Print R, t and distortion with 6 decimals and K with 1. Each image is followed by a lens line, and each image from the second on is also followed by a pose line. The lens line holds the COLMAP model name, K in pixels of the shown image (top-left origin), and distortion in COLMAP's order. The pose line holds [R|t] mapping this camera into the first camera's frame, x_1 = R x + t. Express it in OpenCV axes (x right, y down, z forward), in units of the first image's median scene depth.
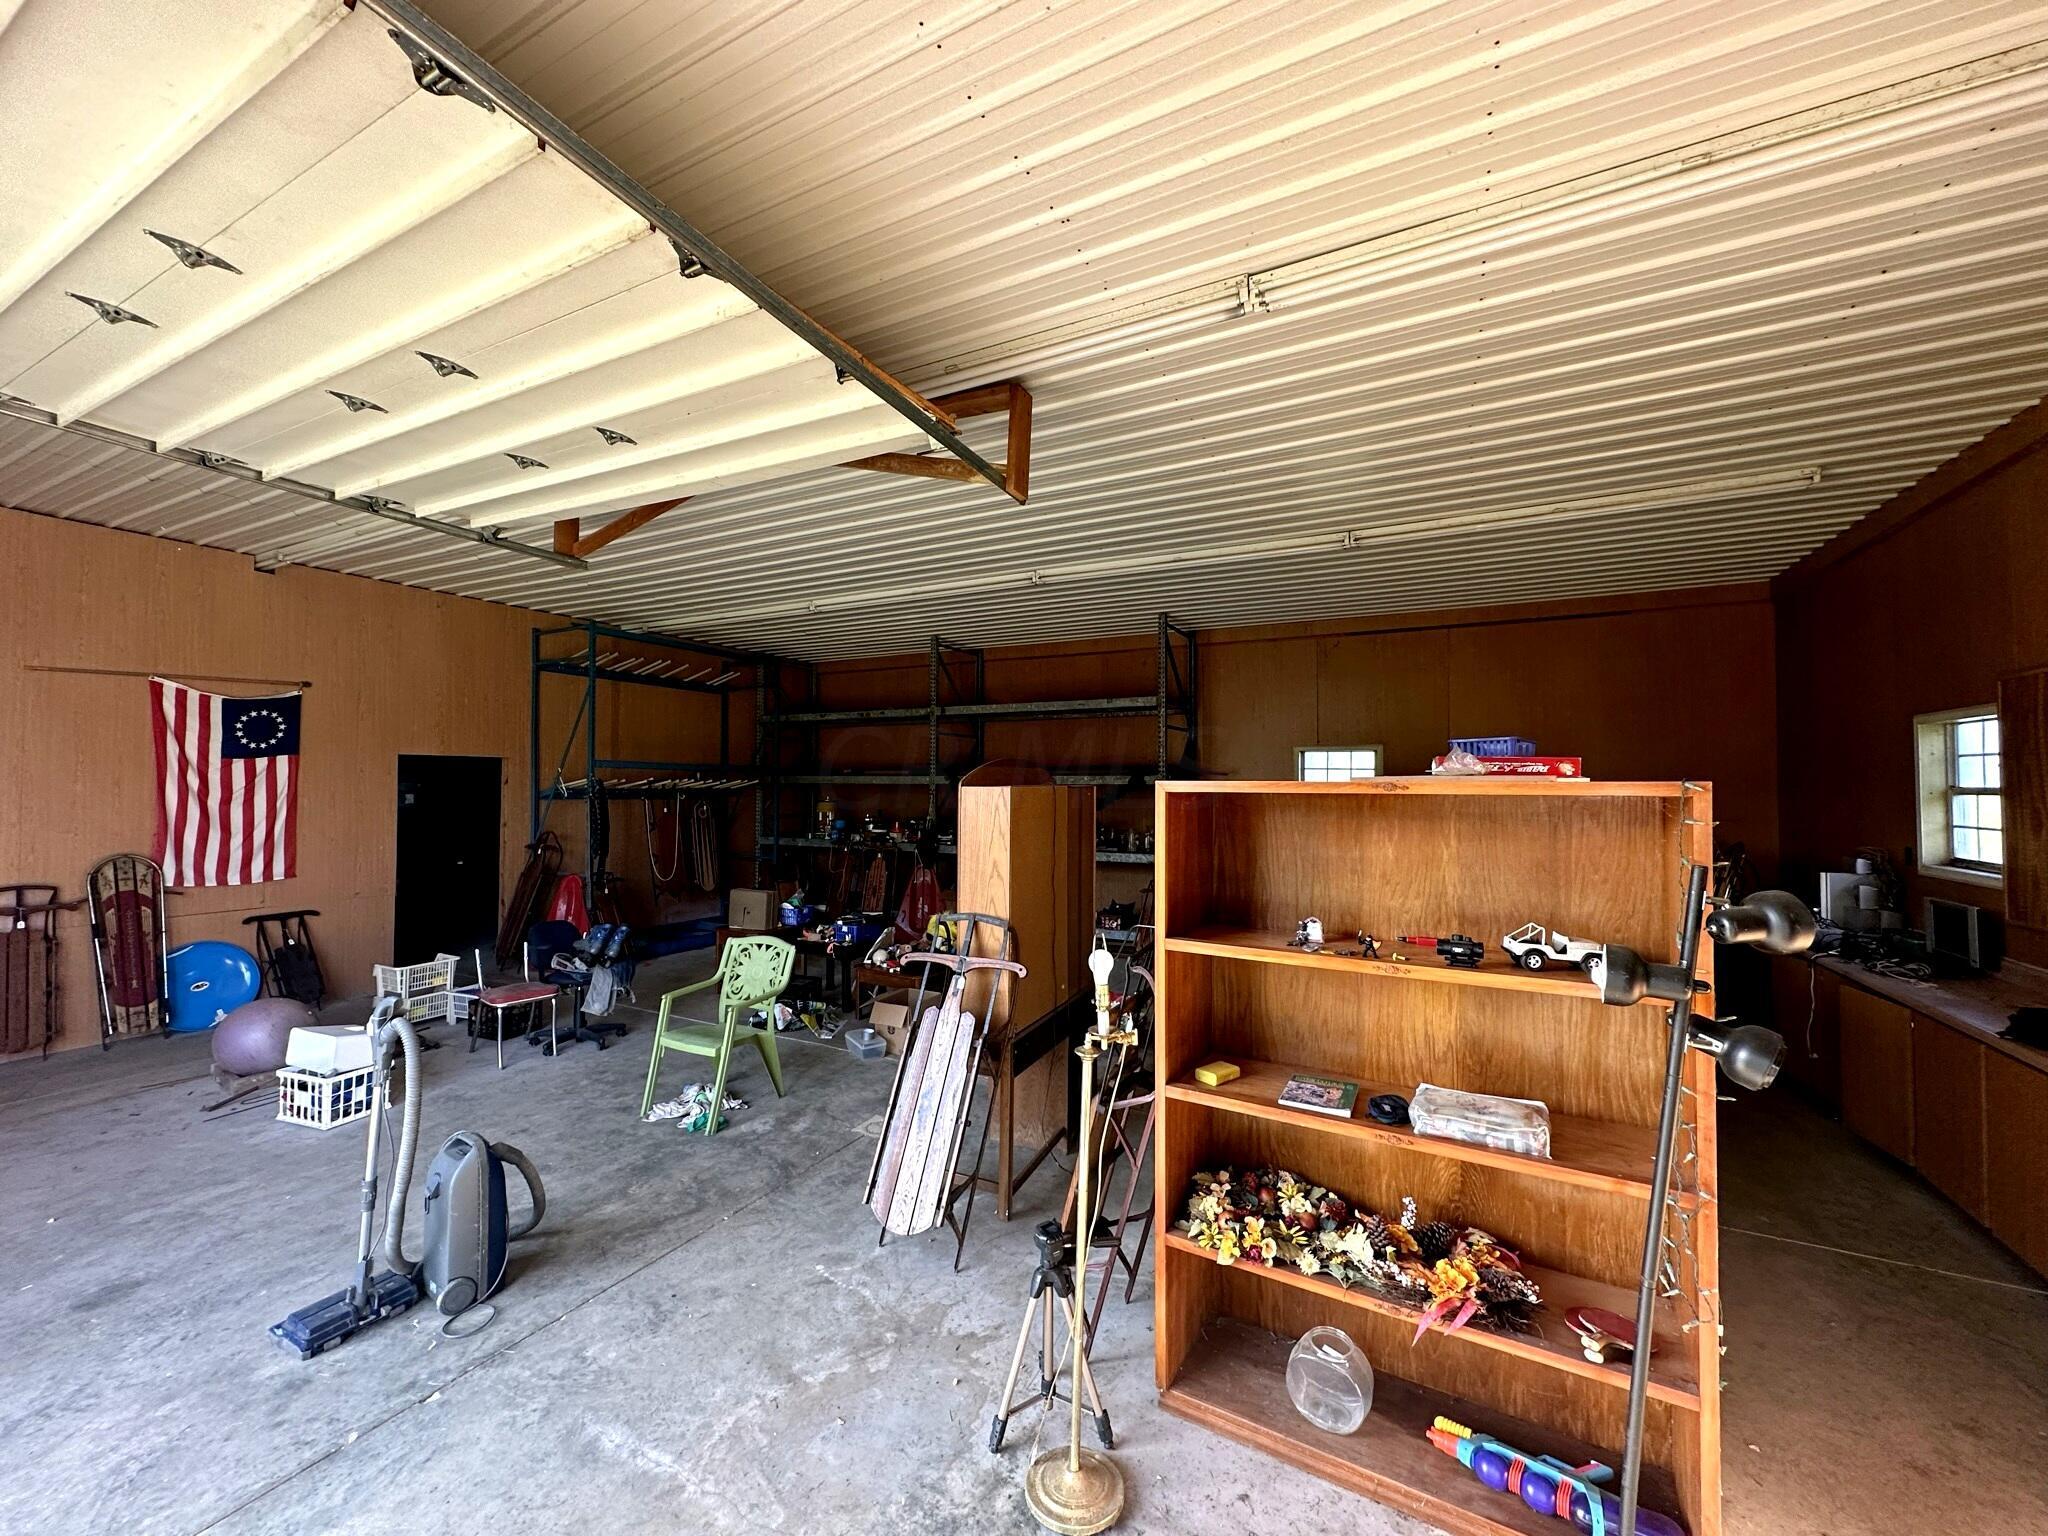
lens RADIAL K [[828.7, 0, 1024.0], [0, 828.7, 768.0], [0, 0, 1]] dist [0.000102, 0.000238]
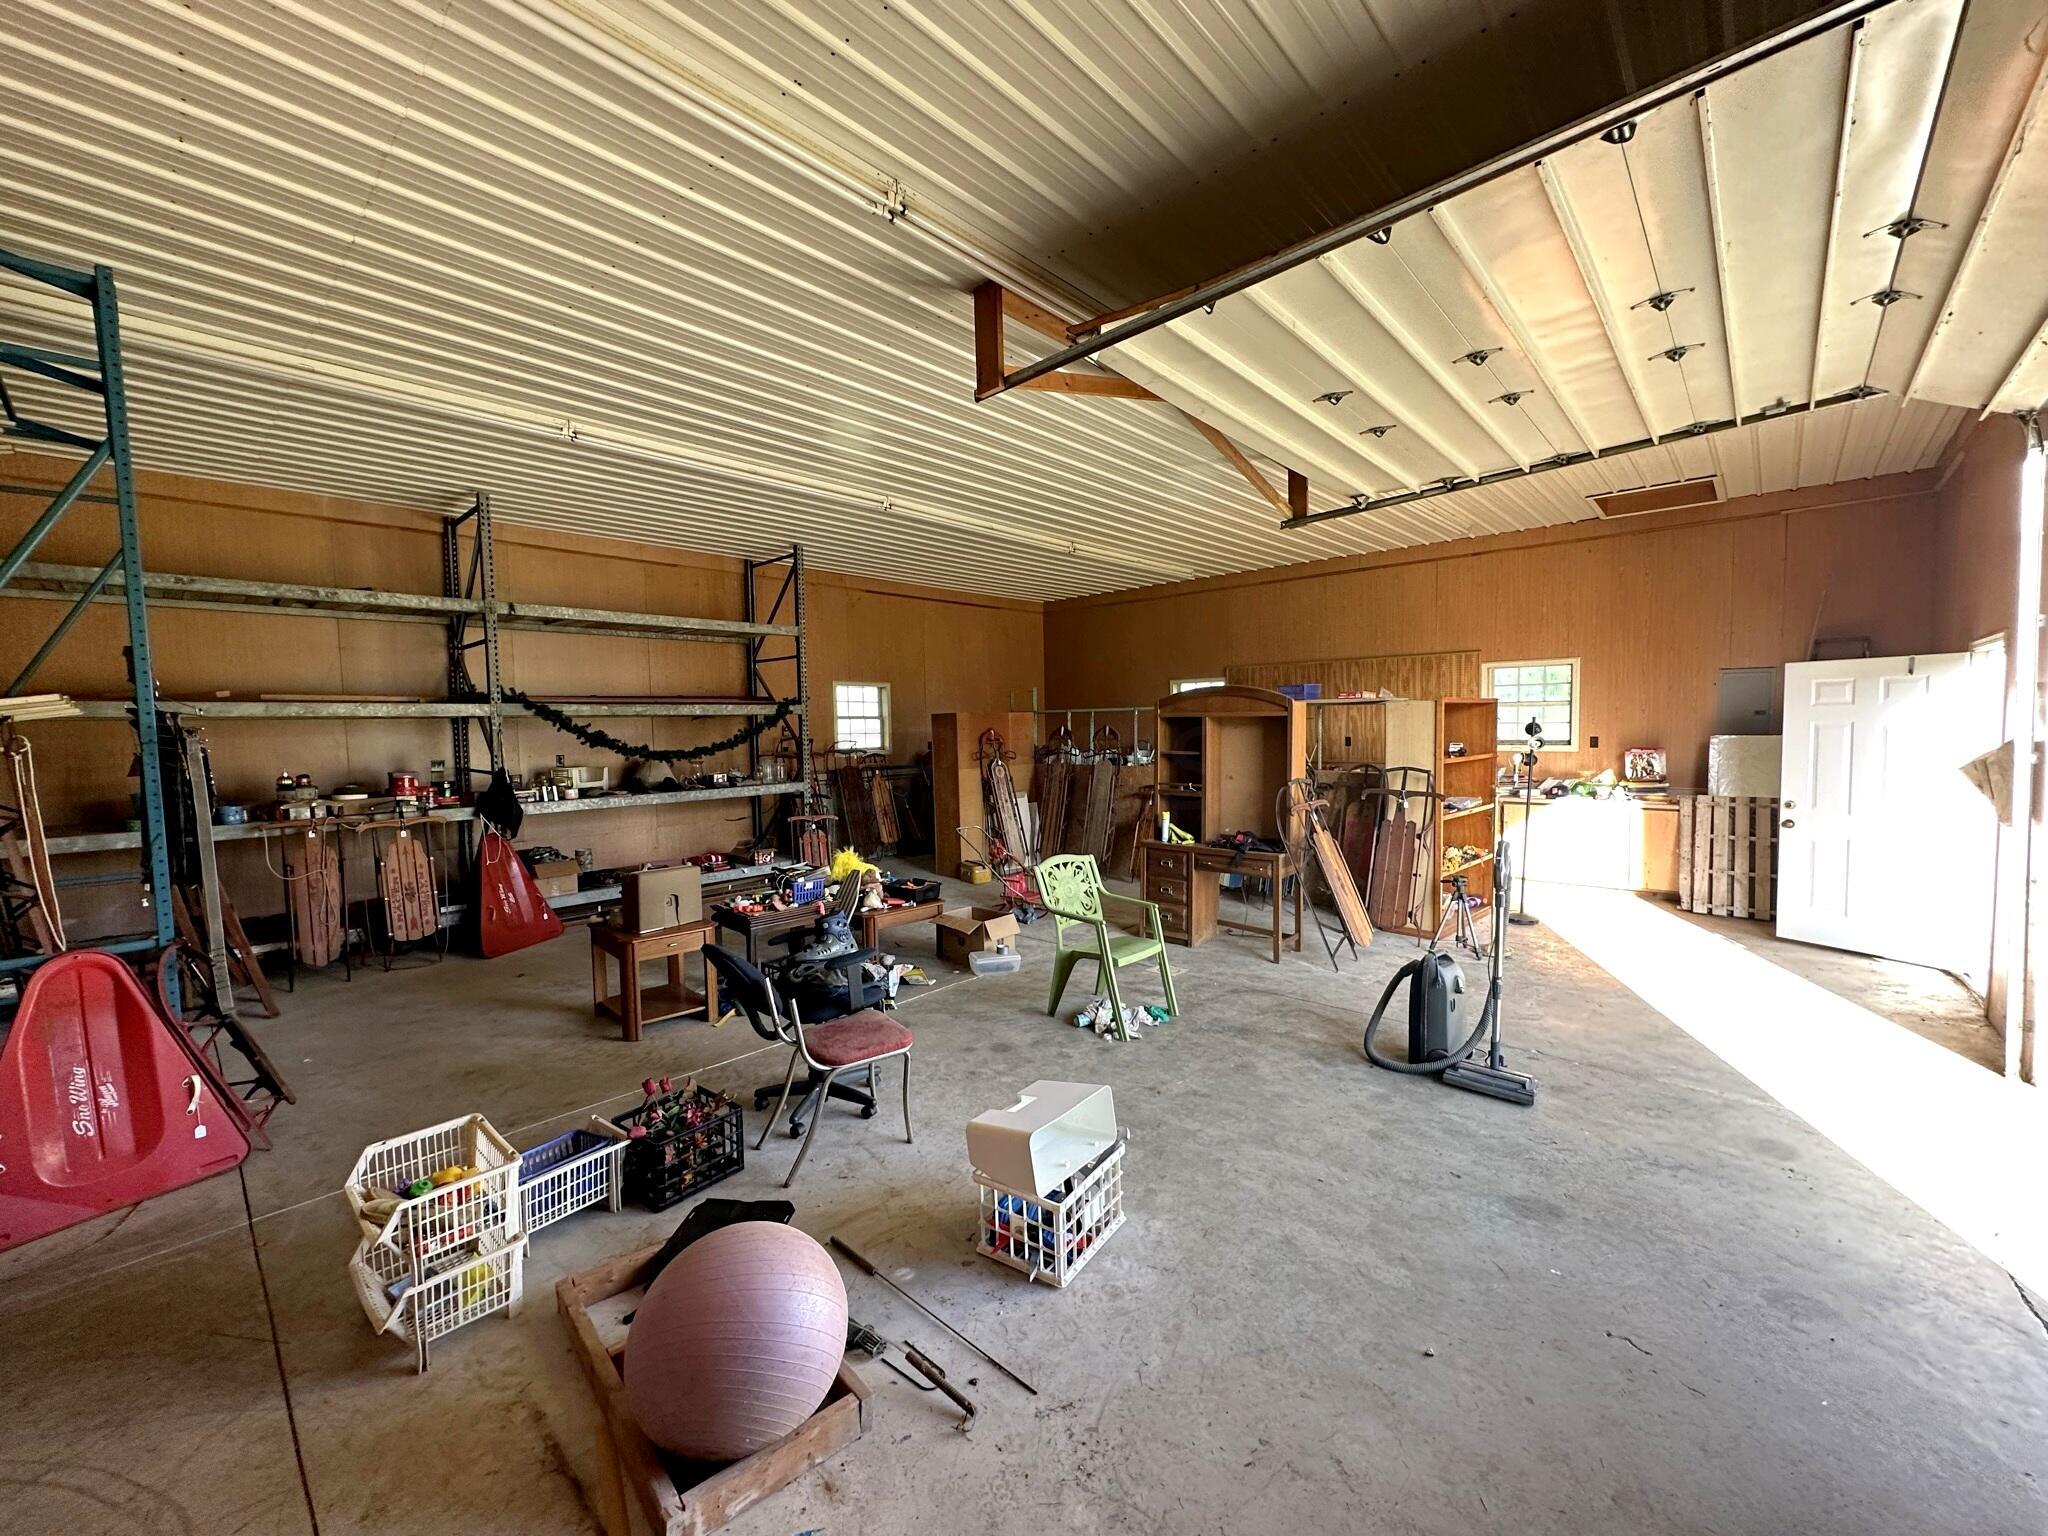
lens RADIAL K [[833.2, 0, 1024.0], [0, 833.2, 768.0], [0, 0, 1]] dist [-0.003047, -0.000049]
pose [[0.239185, -0.064399, 0.968836, -1.648748], [-0.002829, 0.997748, 0.067020, 0.040219], [-0.970970, -0.018771, 0.238464, 1.034853]]
